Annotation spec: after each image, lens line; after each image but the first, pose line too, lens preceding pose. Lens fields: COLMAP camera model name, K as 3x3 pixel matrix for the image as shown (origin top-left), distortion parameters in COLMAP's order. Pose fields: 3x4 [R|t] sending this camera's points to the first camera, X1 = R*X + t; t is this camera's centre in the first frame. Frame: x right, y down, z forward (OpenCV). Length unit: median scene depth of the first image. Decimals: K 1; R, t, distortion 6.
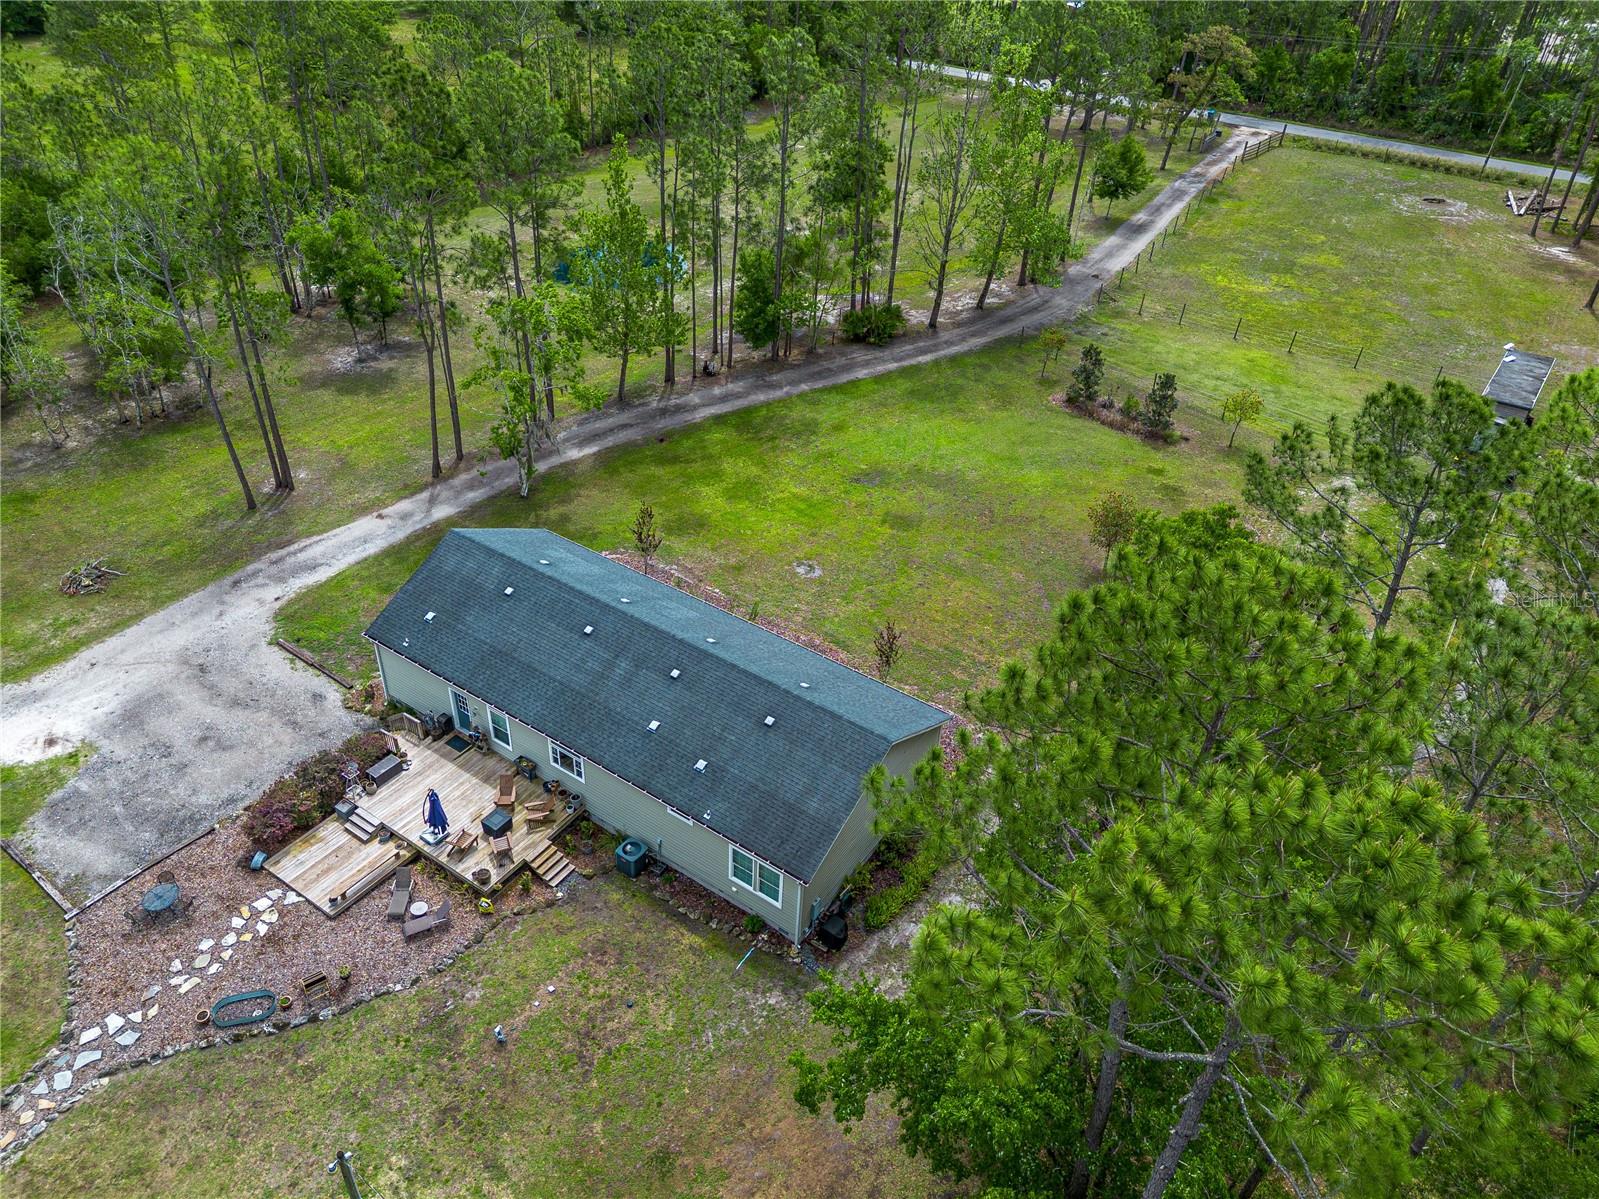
lens RADIAL K [[1134.3, 0, 794.5], [0, 1134.3, 587.1], [0, 0, 1]] dist [0.074431, -0.059643]
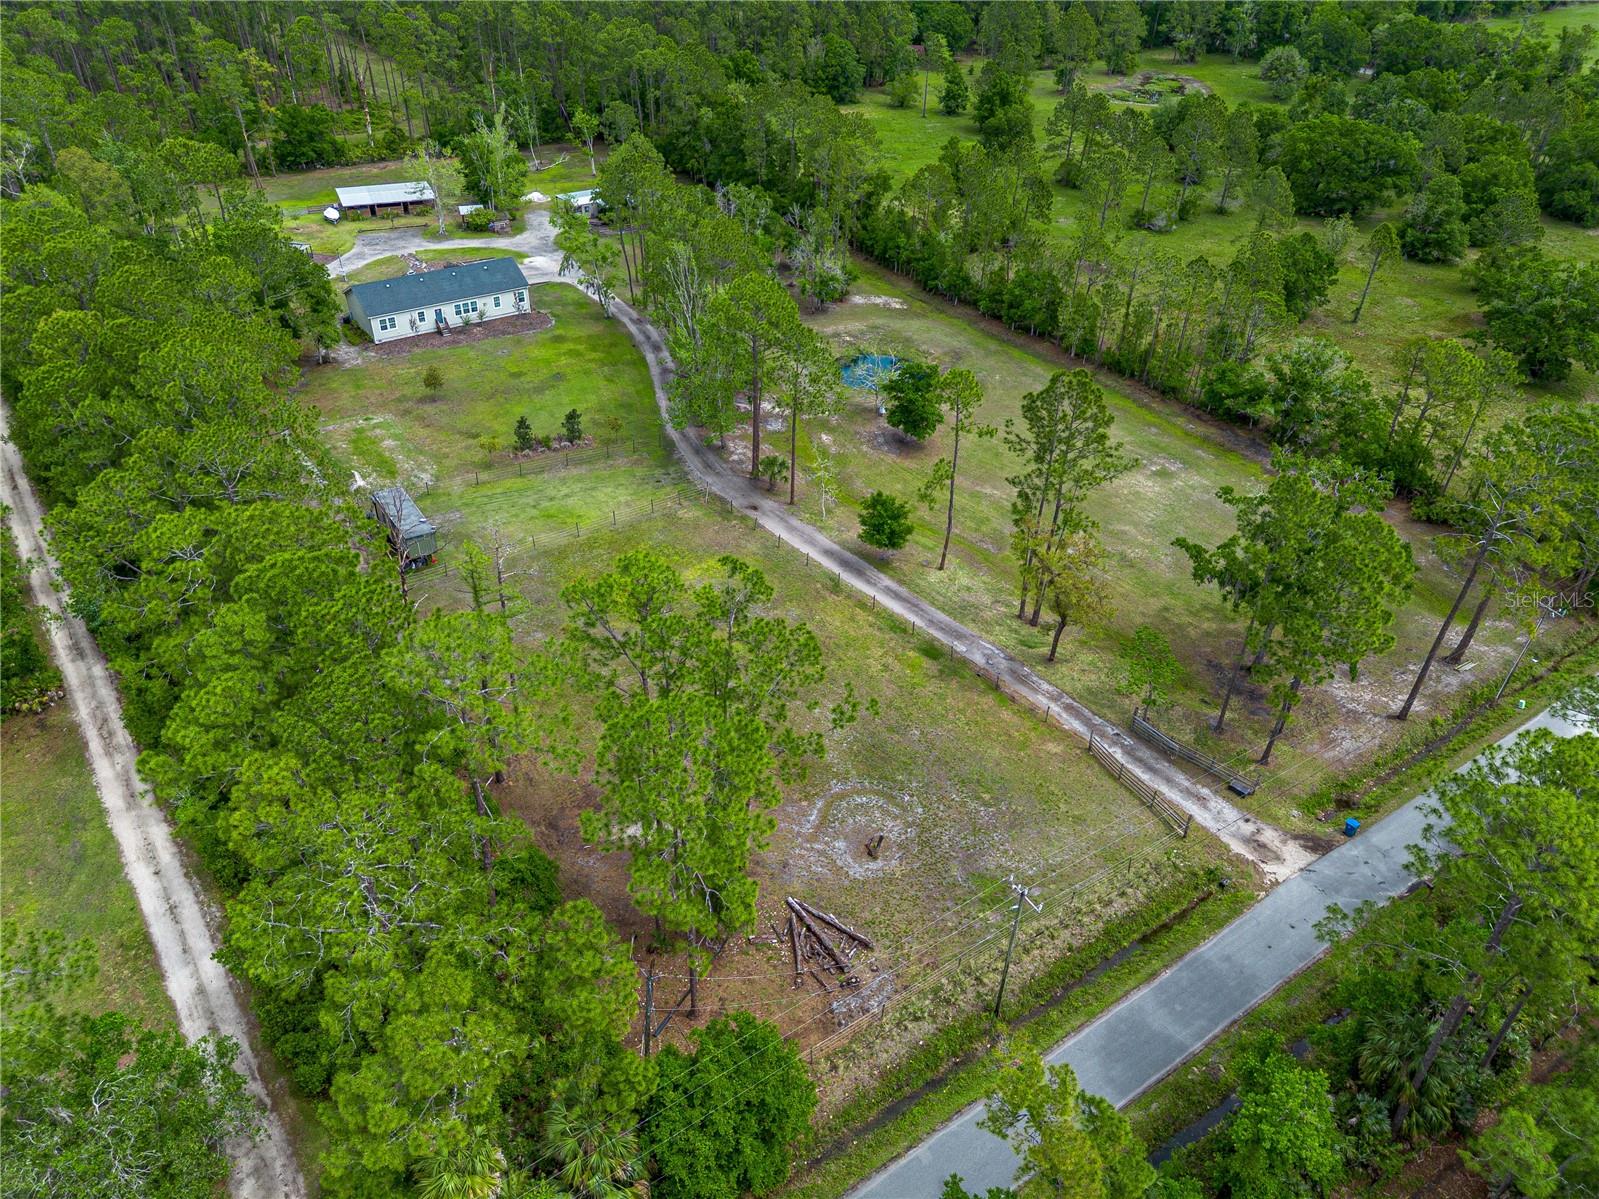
lens RADIAL K [[1134.3, 0, 804.6], [0, 1134.3, 591.5], [0, 0, 1]] dist [0.074431, -0.059643]
pose [[-0.333865, 0.505479, -0.795628, 2.901573], [-0.573229, 0.561176, 0.597068, -2.256655], [0.748293, 0.655417, 0.102398, 2.232978]]
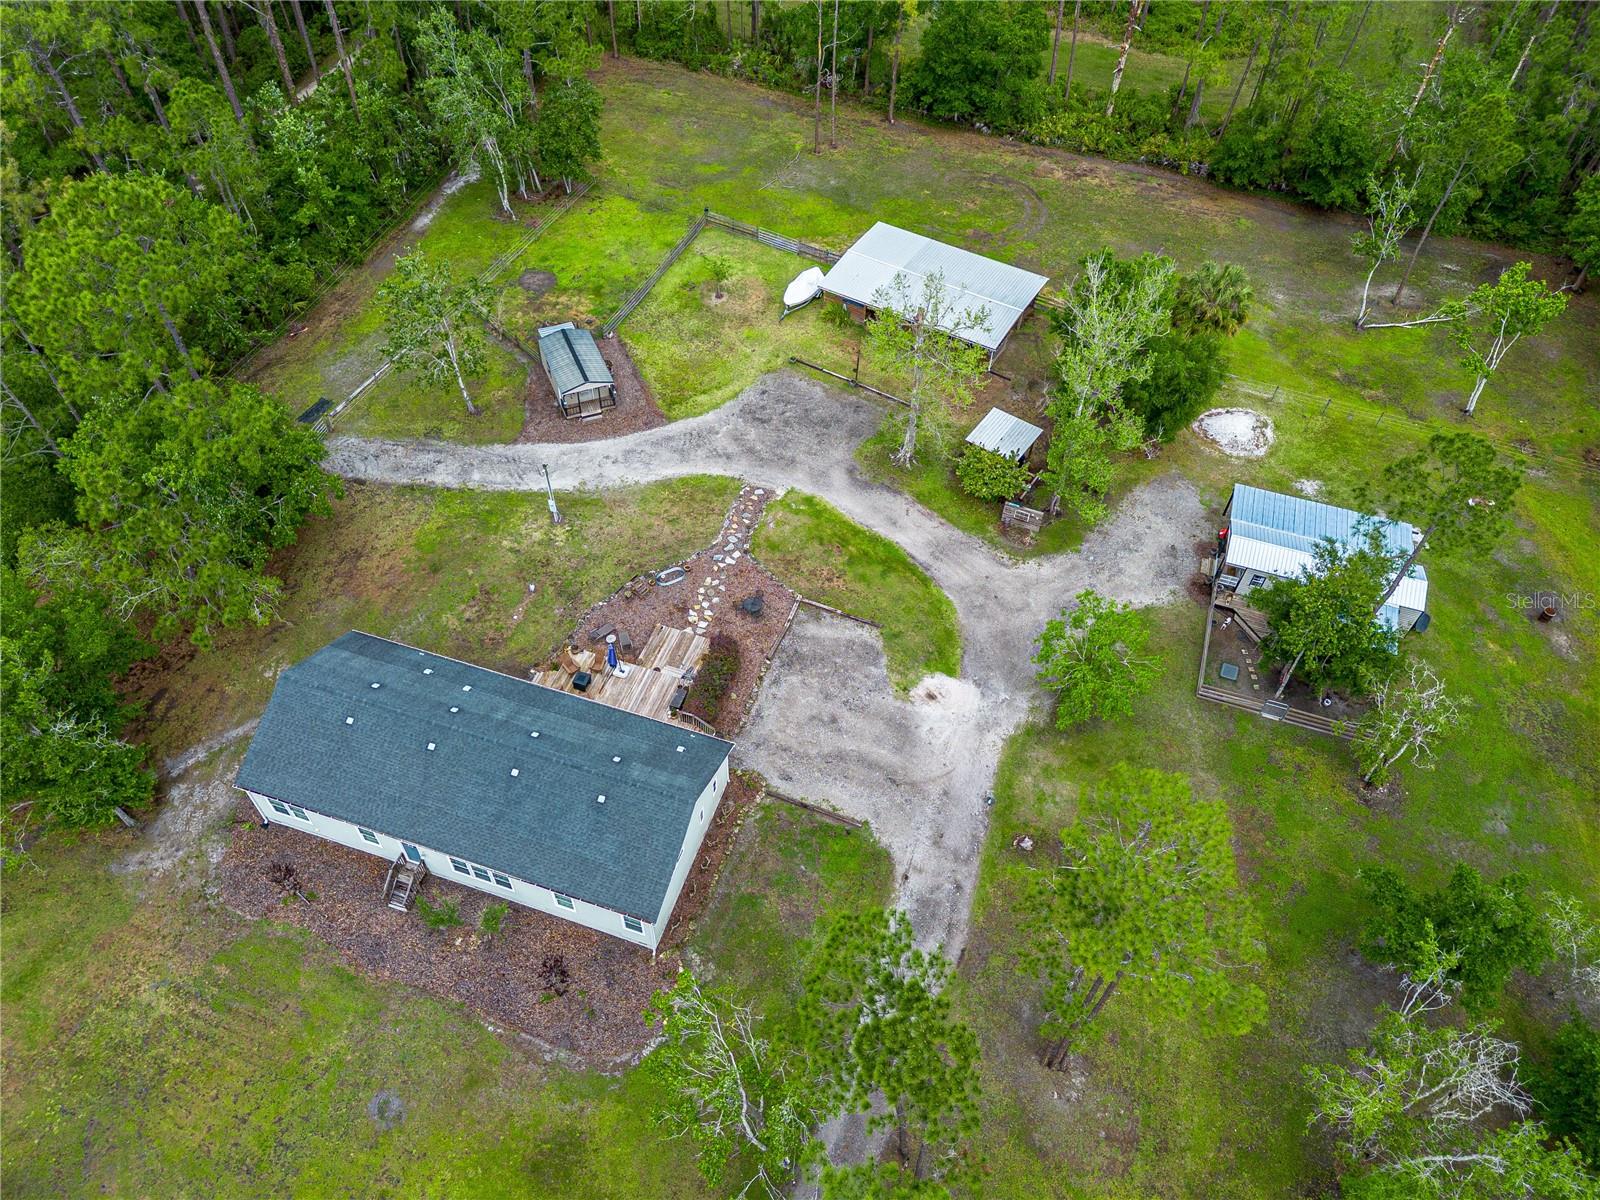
lens RADIAL K [[1135.0, 0, 802.7], [0, 1135.0, 596.7], [0, 0, 1]] dist [0.074431, -0.059643]
pose [[-0.957343, 0.170710, -0.233138, -0.208373], [-0.217505, 0.105430, 0.970348, -1.341319], [0.190228, 0.979665, -0.063802, 1.049601]]
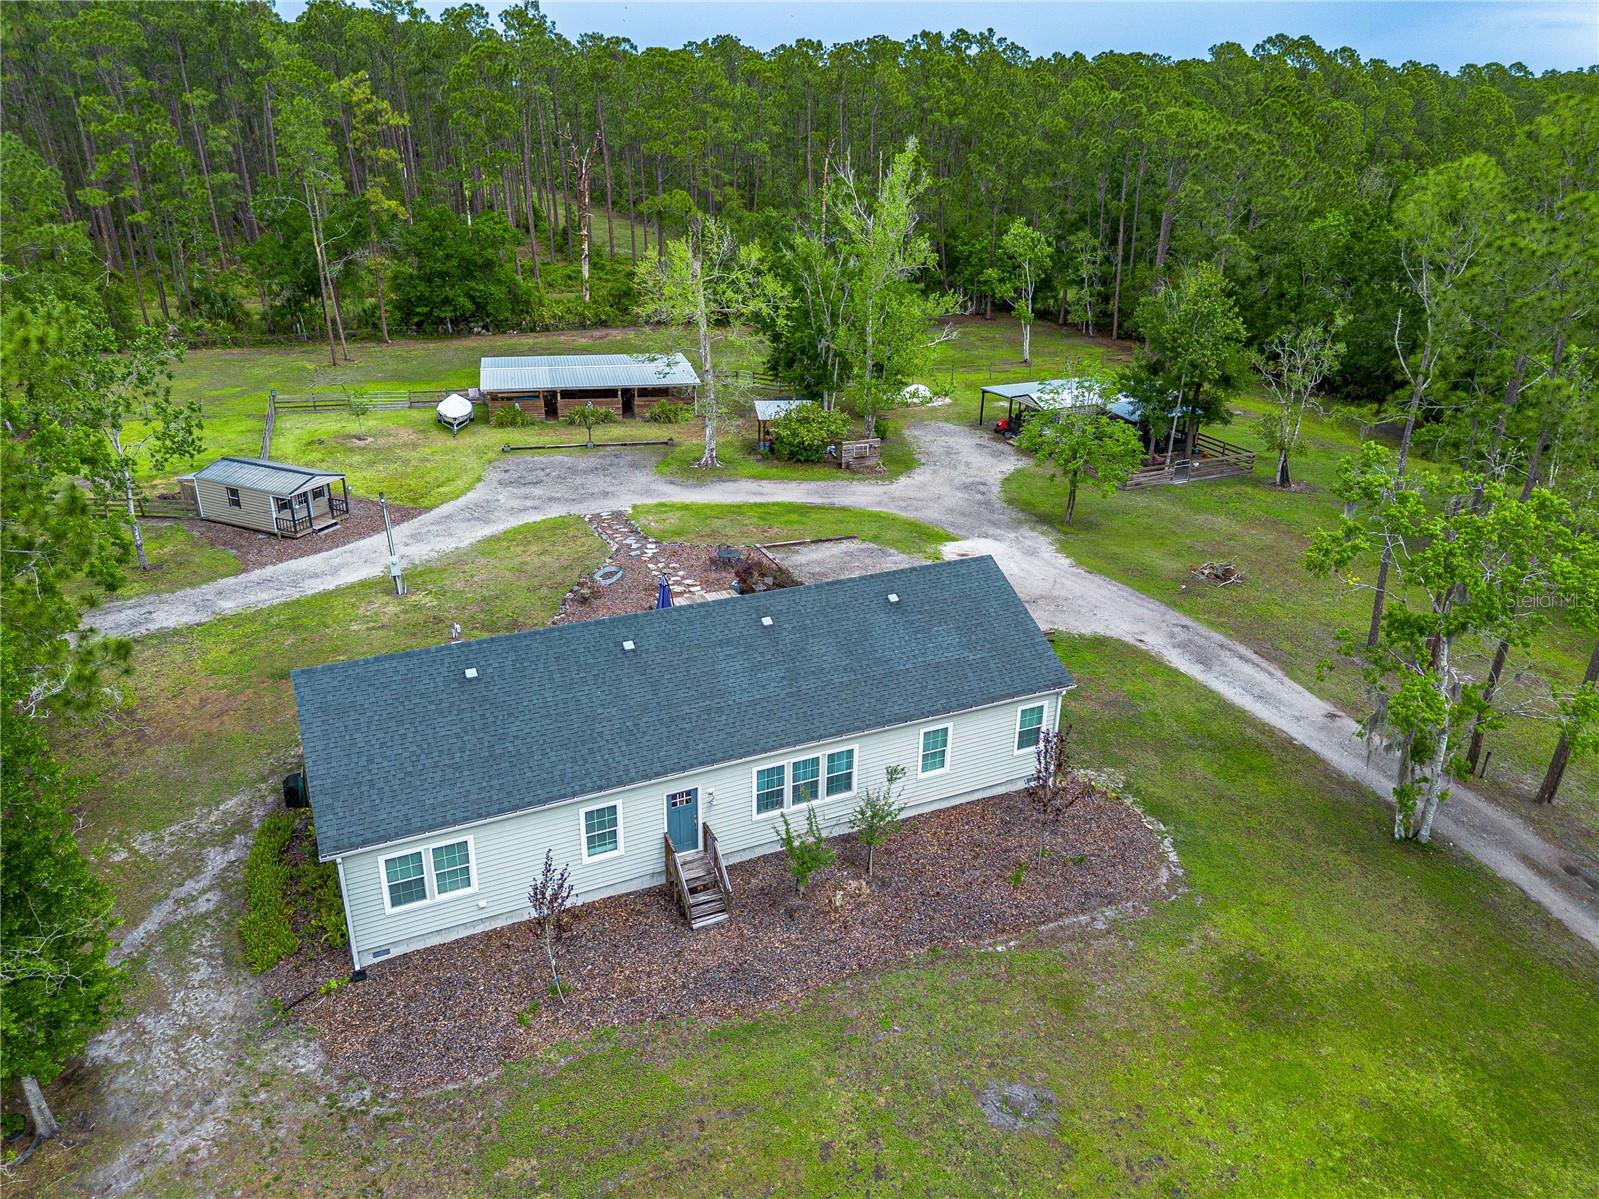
lens RADIAL K [[1134.3, 0, 800.8], [0, 1134.3, 595.8], [0, 0, 1]] dist [0.074431, -0.059643]
pose [[-0.503916, 0.301594, -0.809388, 0.493032], [-0.528465, 0.633558, 0.565093, -0.483477], [0.683223, 0.712493, -0.159878, 1.237107]]
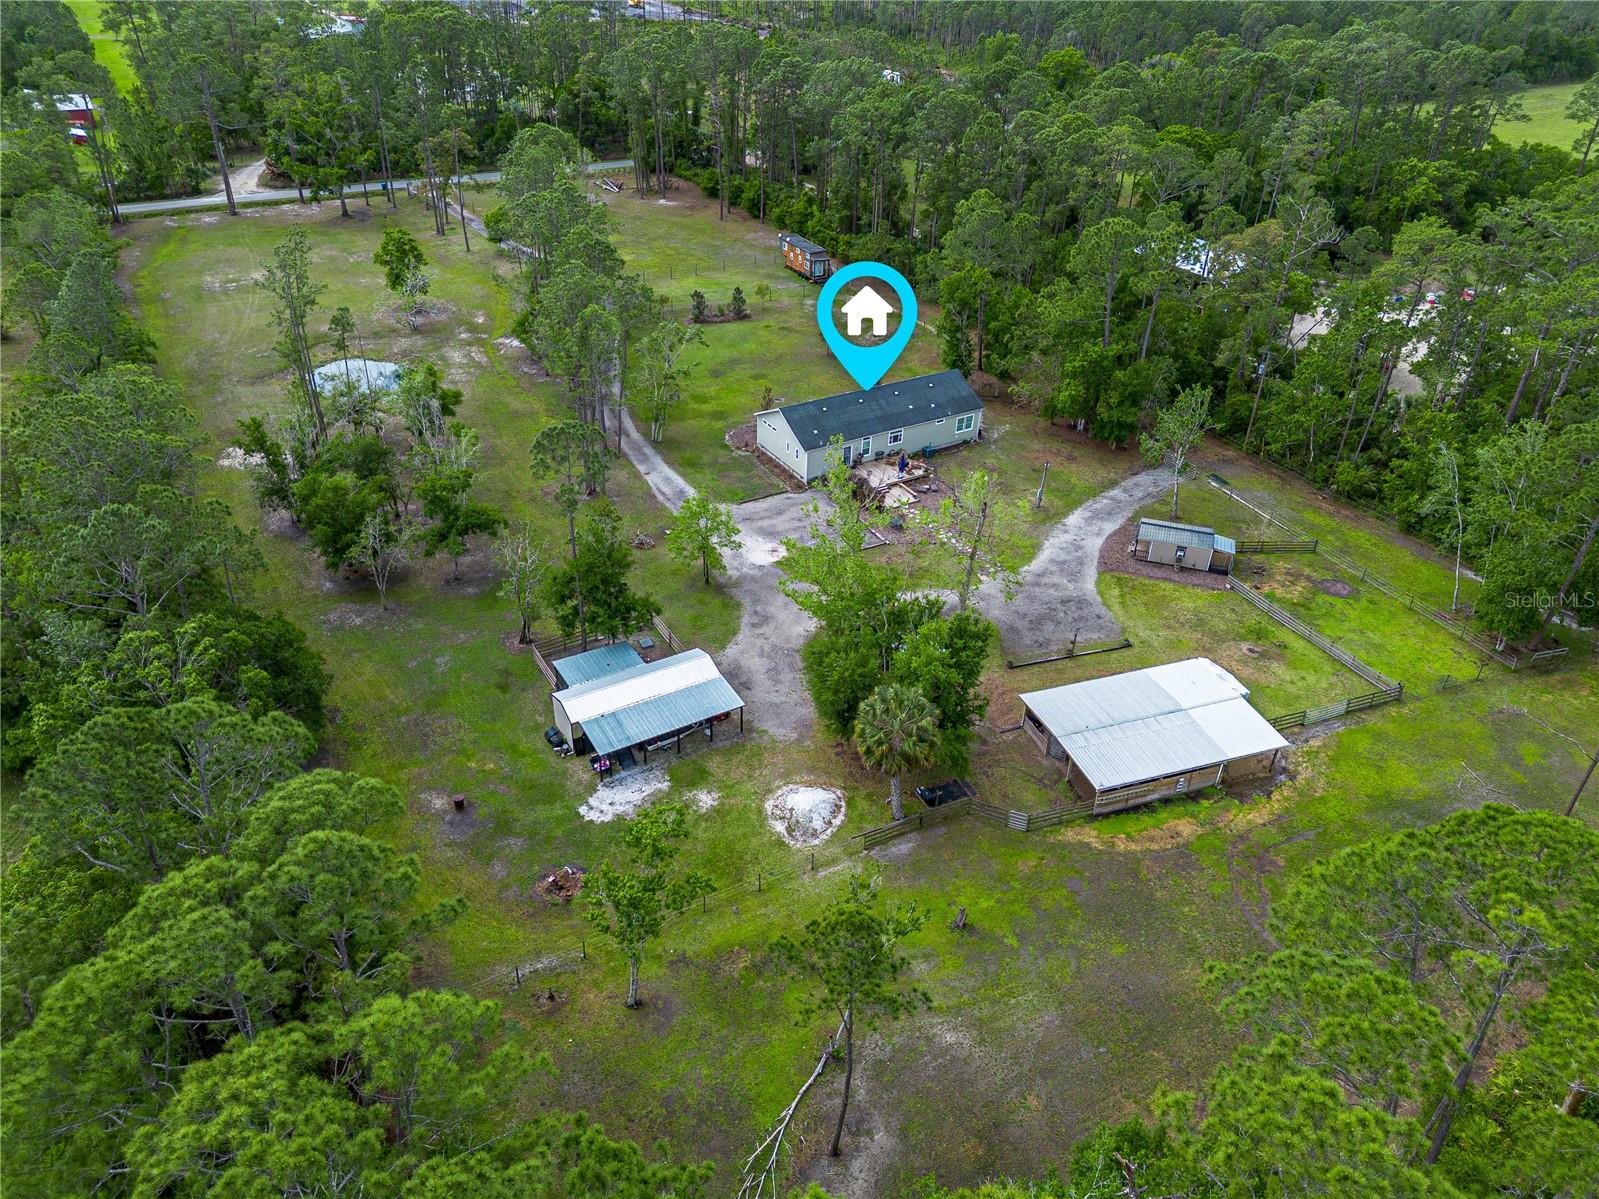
lens RADIAL K [[1134.3, 0, 796.6], [0, 1134.3, 598.6], [0, 0, 1]] dist [0.074431, -0.059643]
pose [[0.415469, -0.517952, 0.747737, -2.561214], [0.518950, 0.810103, 0.272806, -0.403832], [-0.747045, 0.274696, 0.605364, -0.355212]]
